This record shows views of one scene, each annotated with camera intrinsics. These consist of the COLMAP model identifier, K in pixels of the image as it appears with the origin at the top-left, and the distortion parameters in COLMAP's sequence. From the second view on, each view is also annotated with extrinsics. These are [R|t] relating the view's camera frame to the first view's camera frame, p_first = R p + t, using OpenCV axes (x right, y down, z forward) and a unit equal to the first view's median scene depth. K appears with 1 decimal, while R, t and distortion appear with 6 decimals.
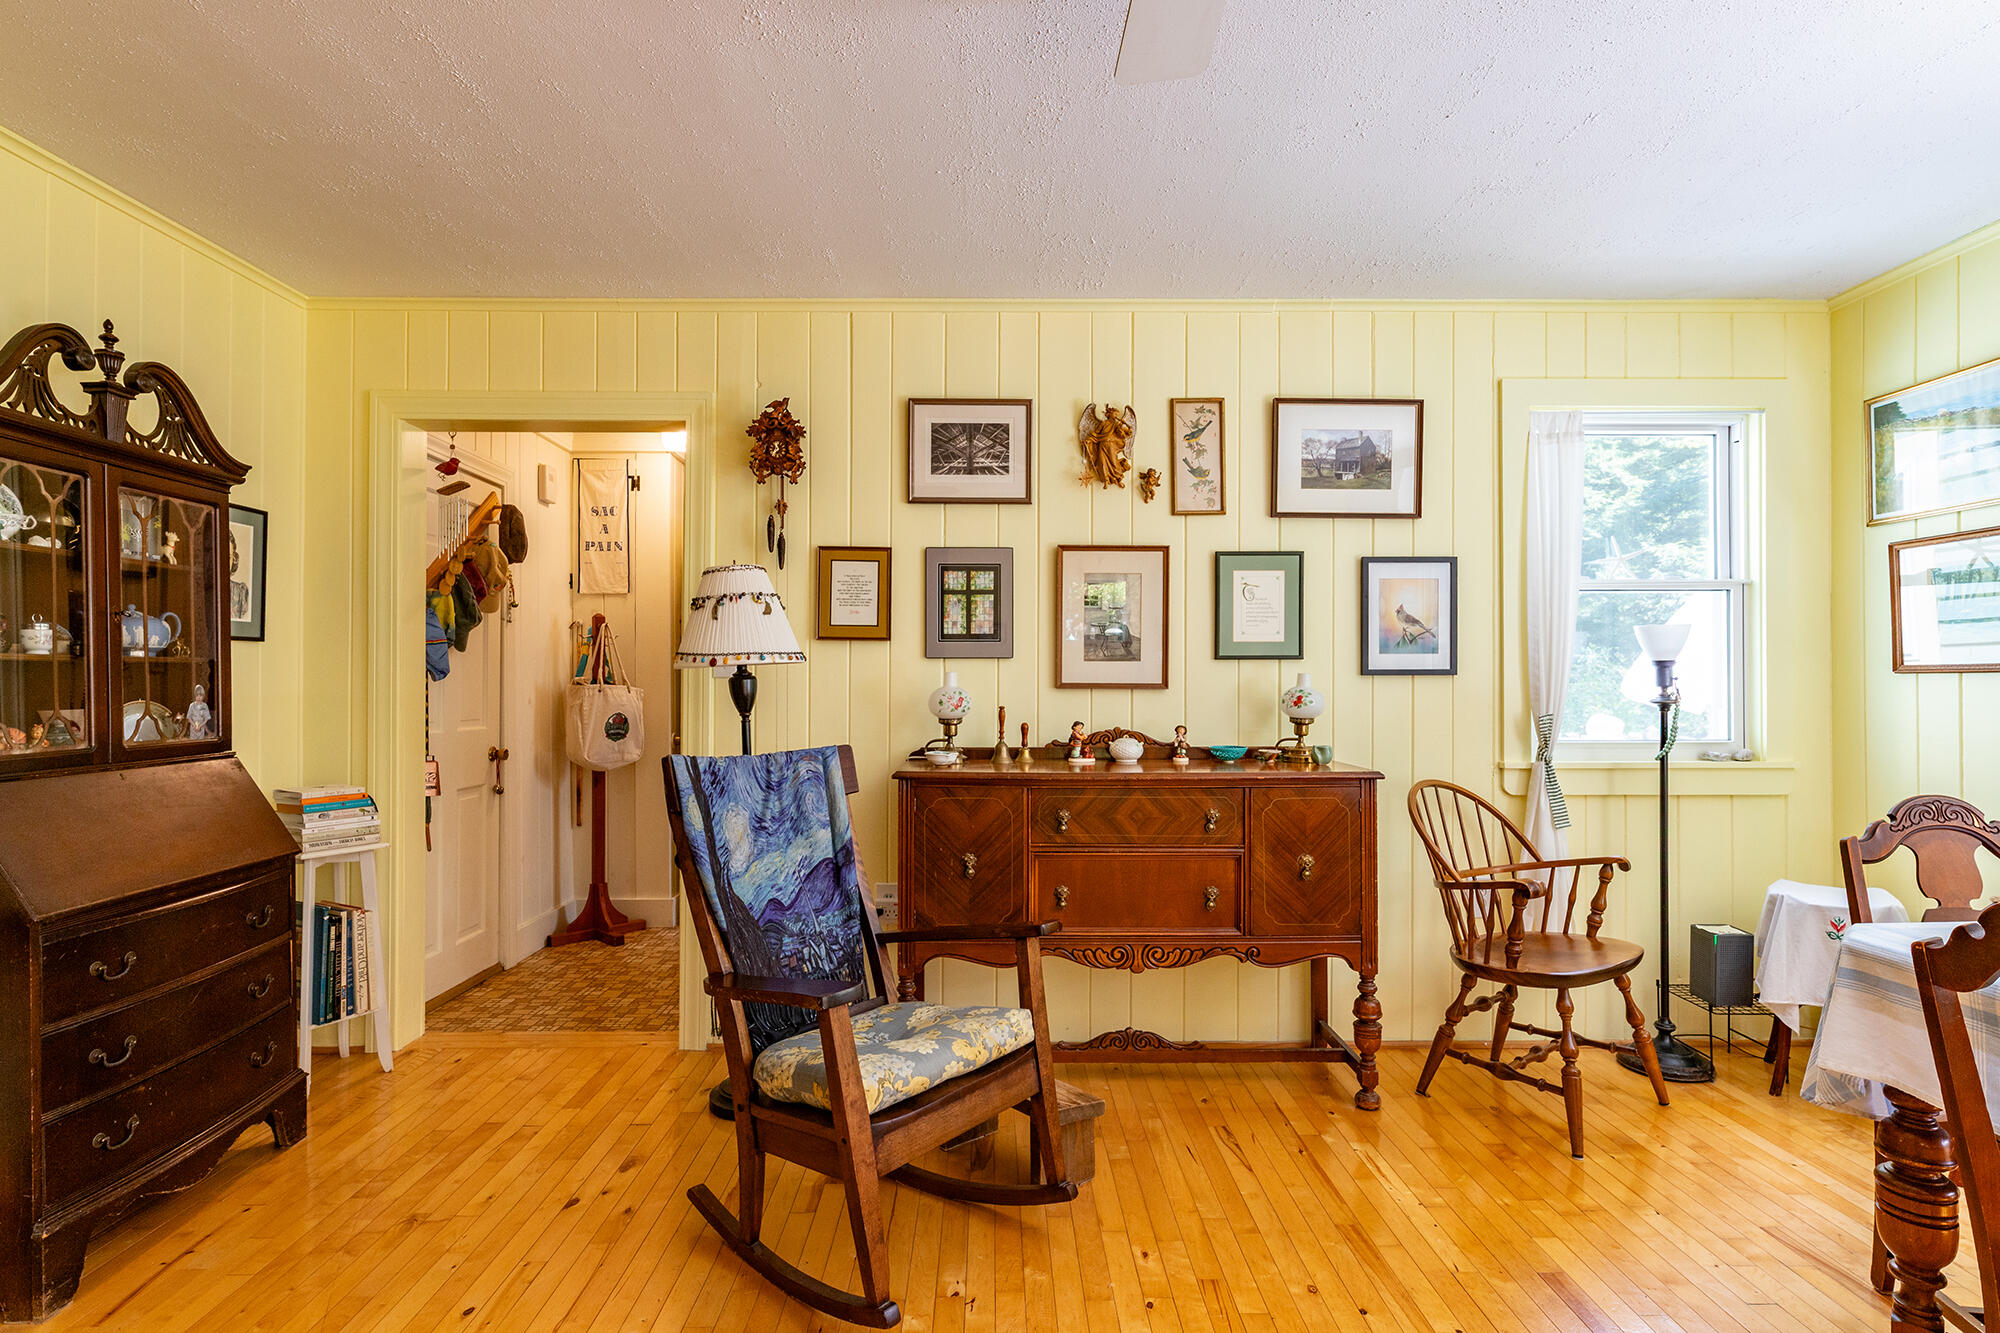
lens RADIAL K [[970.1, 0, 999.0], [0, 970.1, 671.4], [0, 0, 1]] dist [0.000508, -0.000657]
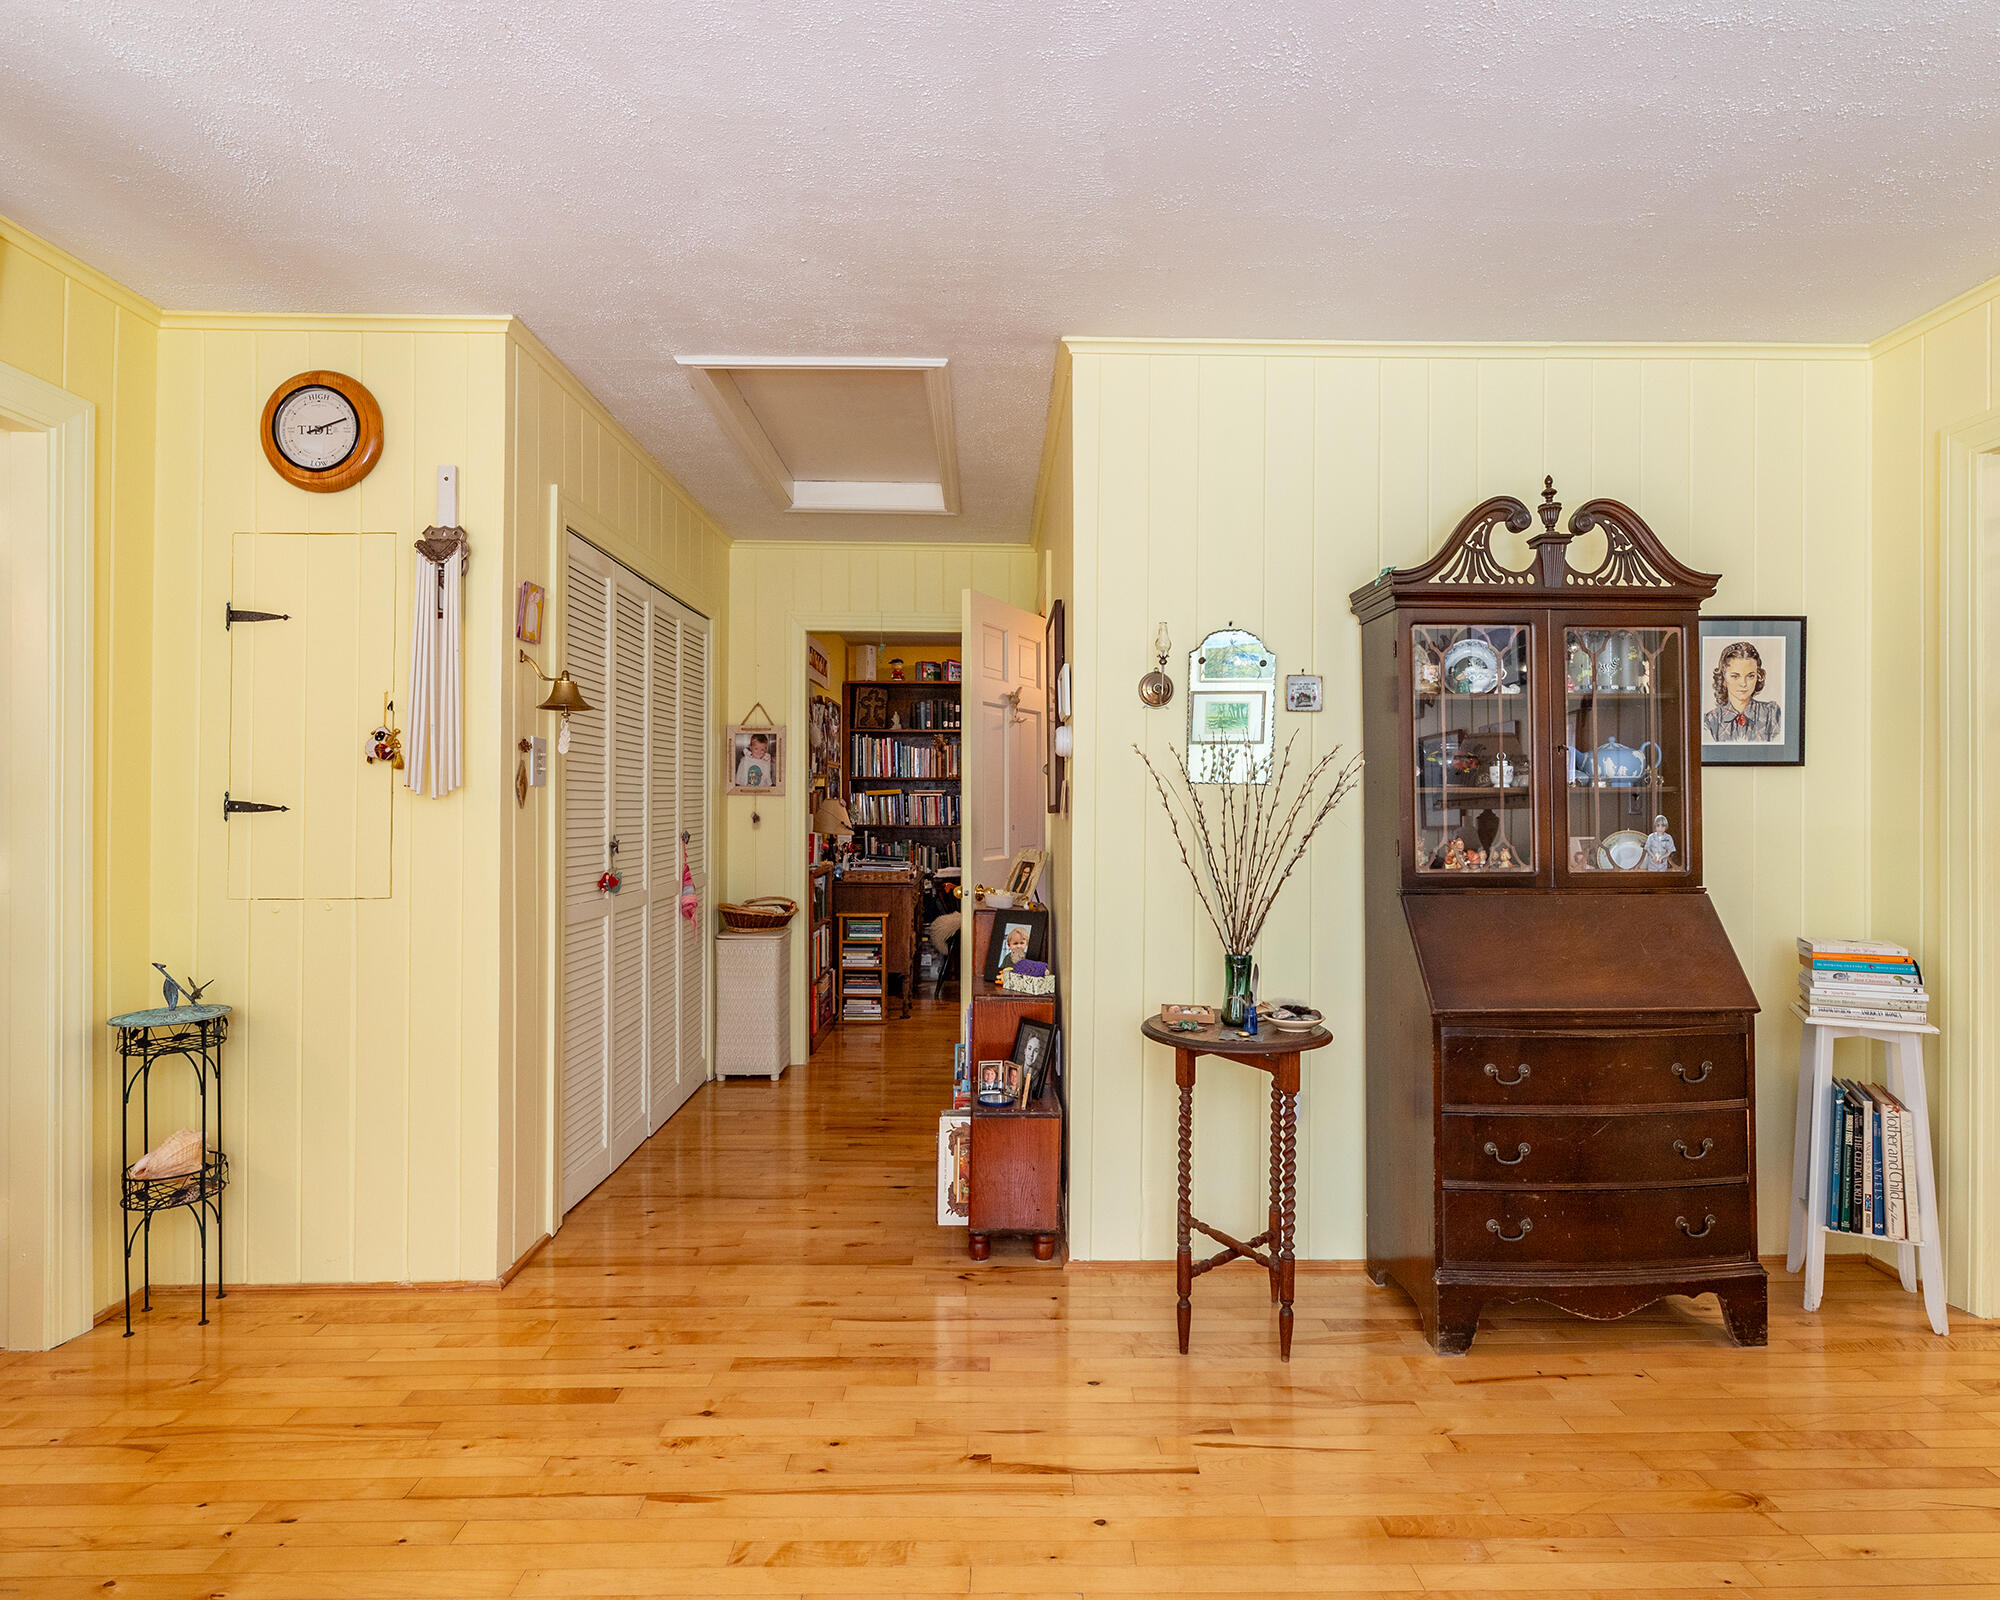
lens RADIAL K [[1013.0, 0, 1000.9], [0, 1013.0, 801.4], [0, 0, 1]] dist [-0.013557, 0.000252]
pose [[0.001379, -0.008511, -0.999963, 0.172375], [0.007491, 0.999936, -0.008500, 0.004033], [0.999971, -0.007479, 0.001443, 0.338942]]
